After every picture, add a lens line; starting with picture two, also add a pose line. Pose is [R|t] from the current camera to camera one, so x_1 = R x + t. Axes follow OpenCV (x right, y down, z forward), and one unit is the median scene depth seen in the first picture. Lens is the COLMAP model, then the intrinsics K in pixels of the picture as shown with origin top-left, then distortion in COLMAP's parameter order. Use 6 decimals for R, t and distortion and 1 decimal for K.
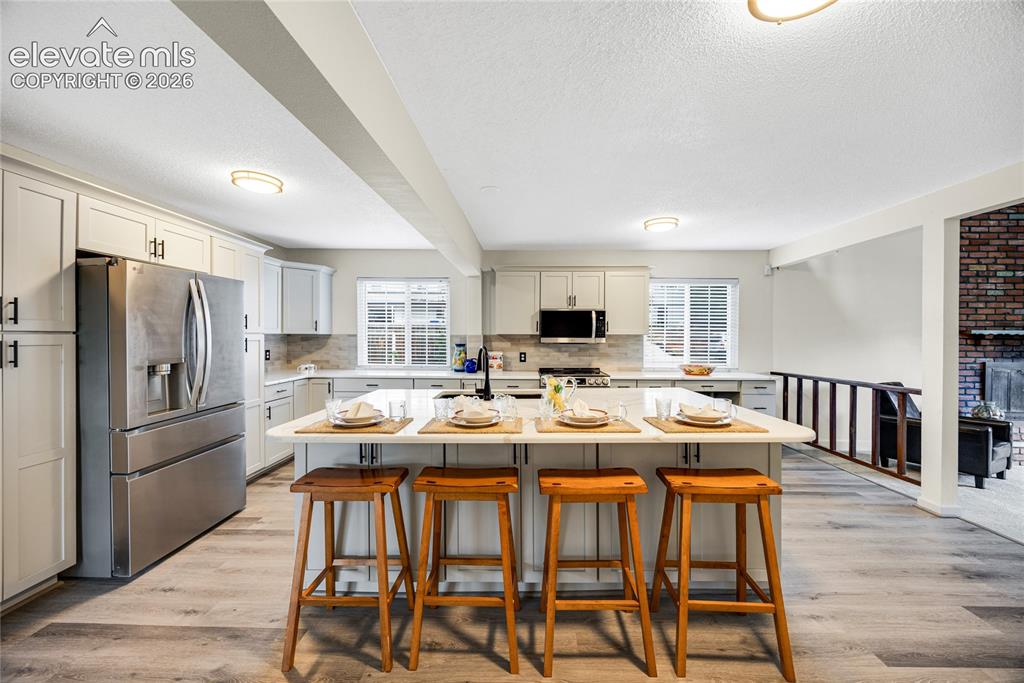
lens RADIAL K [[387.6, 0, 516.6], [0, 387.6, 338.0], [0, 0, 1]] dist [-0.002726, 0.000649]
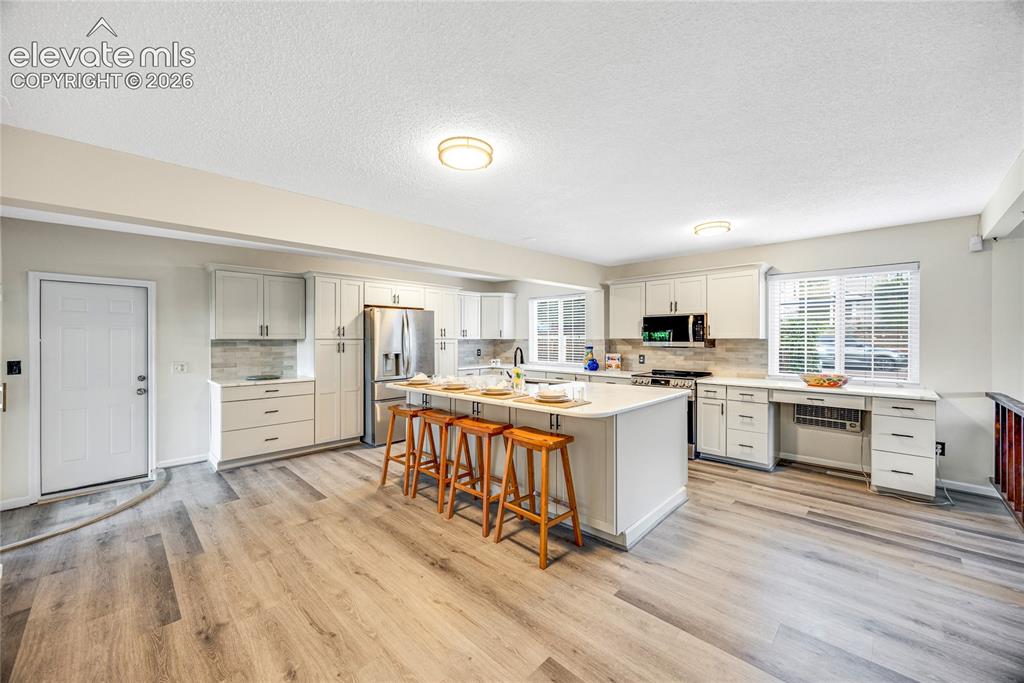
lens RADIAL K [[387.6, 0, 516.6], [0, 387.6, 339.1], [0, 0, 1]] dist [-0.002726, 0.000649]
pose [[0.737146, -0.003115, -0.675726, 0.530942], [-0.000871, 0.999984, -0.005560, -0.001623], [0.675733, 0.004687, 0.737132, -0.061572]]
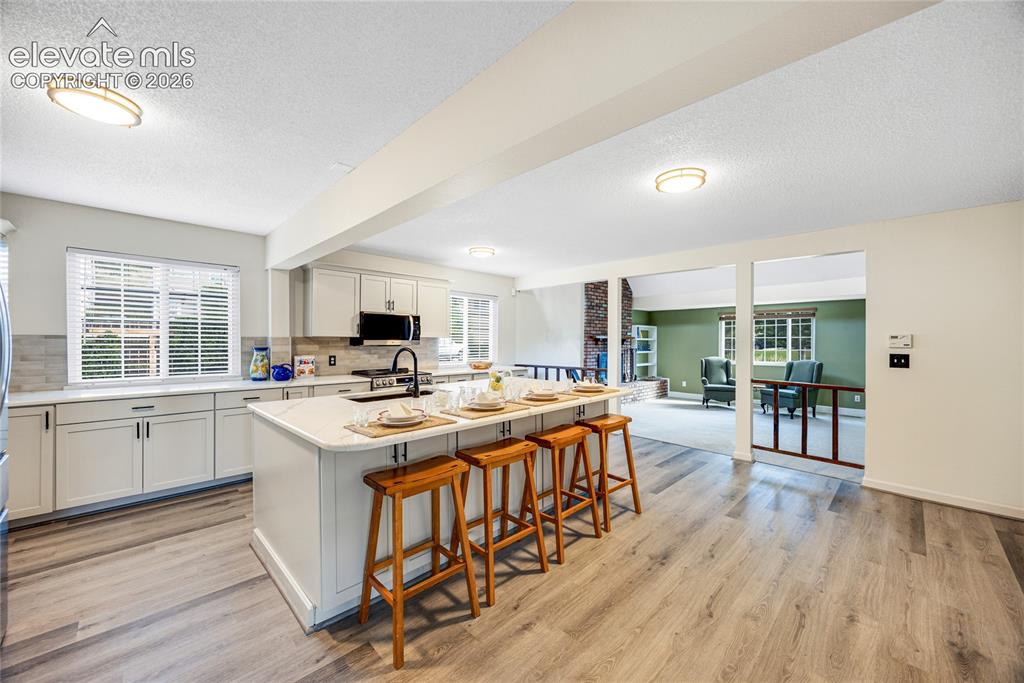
lens RADIAL K [[387.6, 0, 509.3], [0, 387.6, 342.1], [0, 0, 1]] dist [-0.002726, 0.000649]
pose [[0.700554, -0.002988, 0.713594, -0.377810], [0.000698, 0.999994, 0.003502, 0.000677], [-0.713600, -0.001956, 0.700551, 0.028901]]
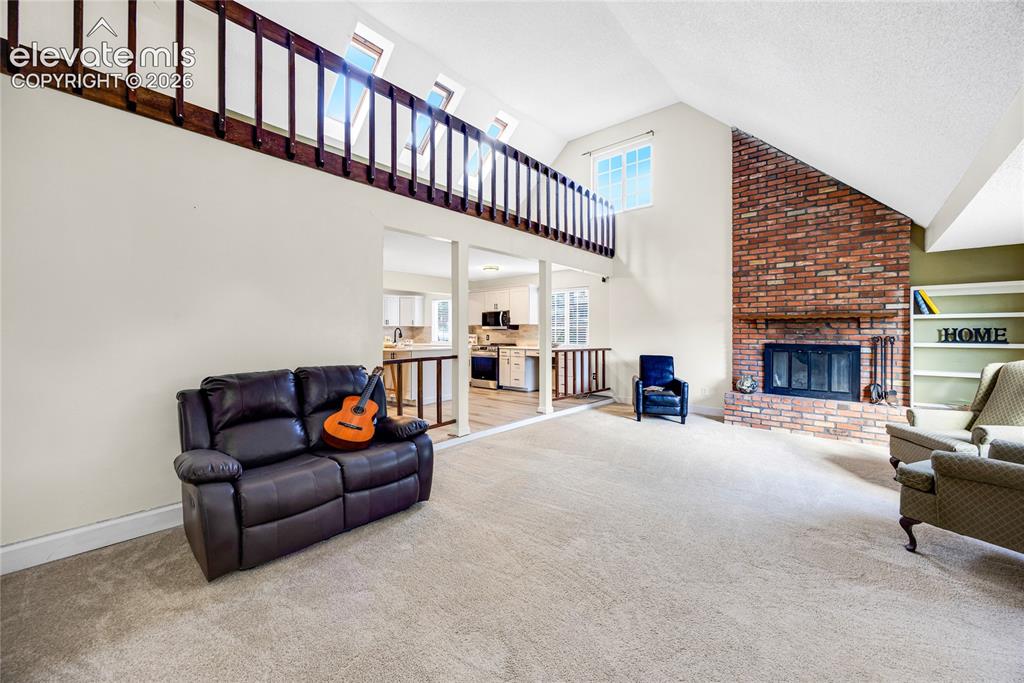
lens RADIAL K [[387.6, 0, 517.2], [0, 387.6, 332.9], [0, 0, 1]] dist [-0.002726, 0.000649]
pose [[0.774037, -0.002382, -0.633136, 1.380024], [-0.002339, 0.999975, -0.006623, 0.041401], [0.633136, 0.006607, 0.774012, -0.370096]]
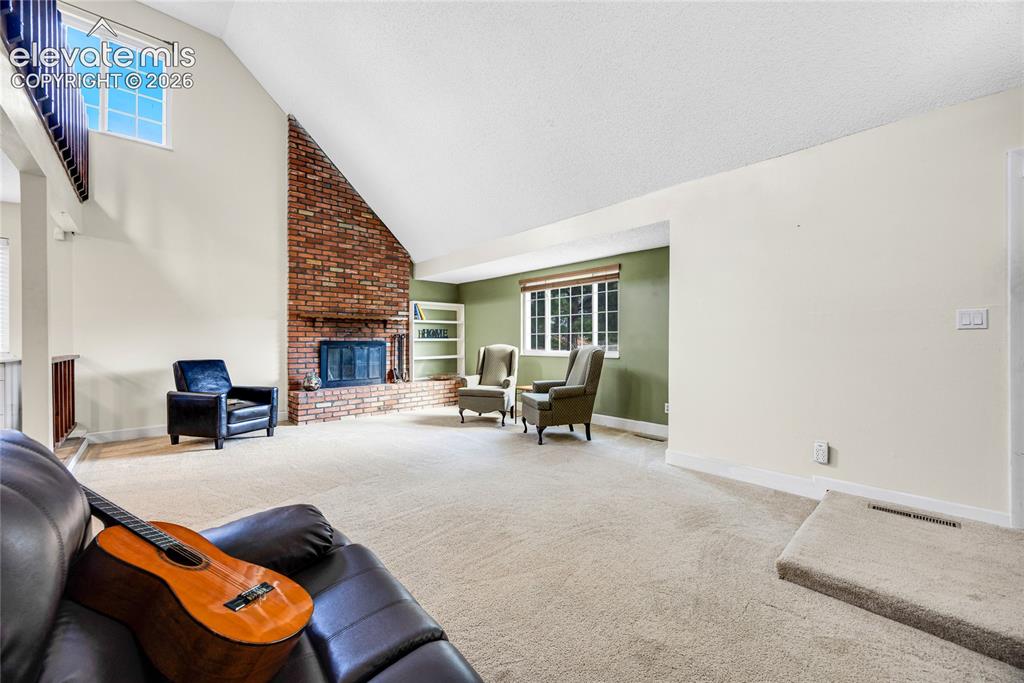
lens RADIAL K [[387.6, 0, 512.6], [0, 387.6, 339.6], [0, 0, 1]] dist [-0.002726, 0.000649]
pose [[0.717315, -0.007039, 0.696713, 0.800486], [0.006603, 0.999973, 0.003305, 0.059090], [-0.696718, 0.002230, 0.717342, -0.295102]]
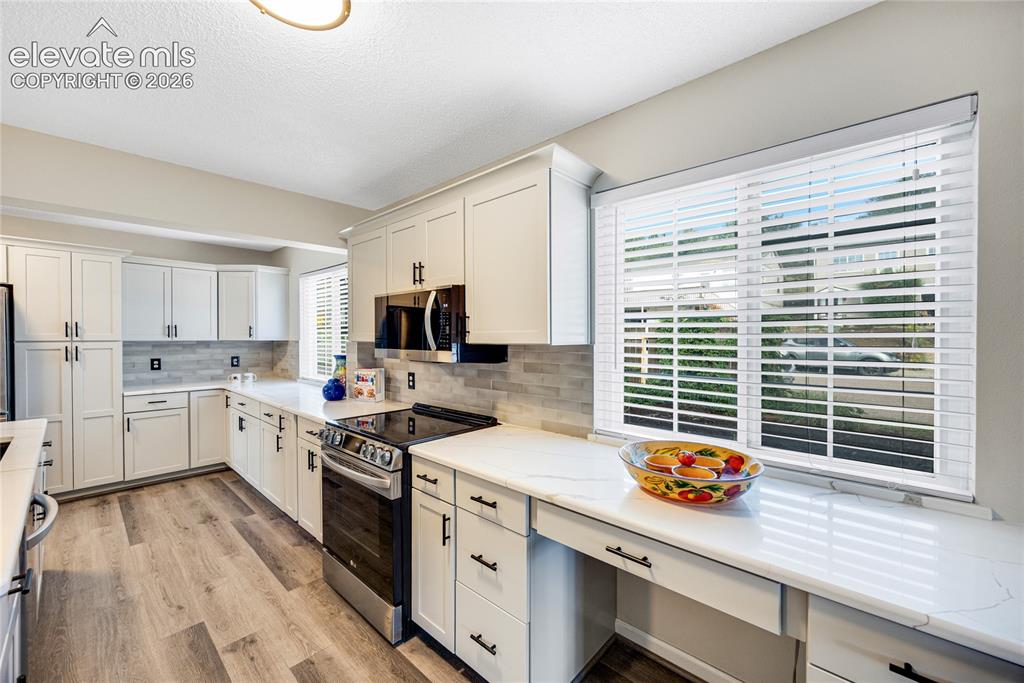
lens RADIAL K [[387.6, 0, 517.6], [0, 387.6, 344.6], [0, 0, 1]] dist [-0.002726, 0.000649]
pose [[0.763090, 0.008385, -0.646238, 0.542966], [-0.003001, 0.999951, 0.009431, -0.011574], [0.646285, -0.005257, 0.763078, 0.699413]]
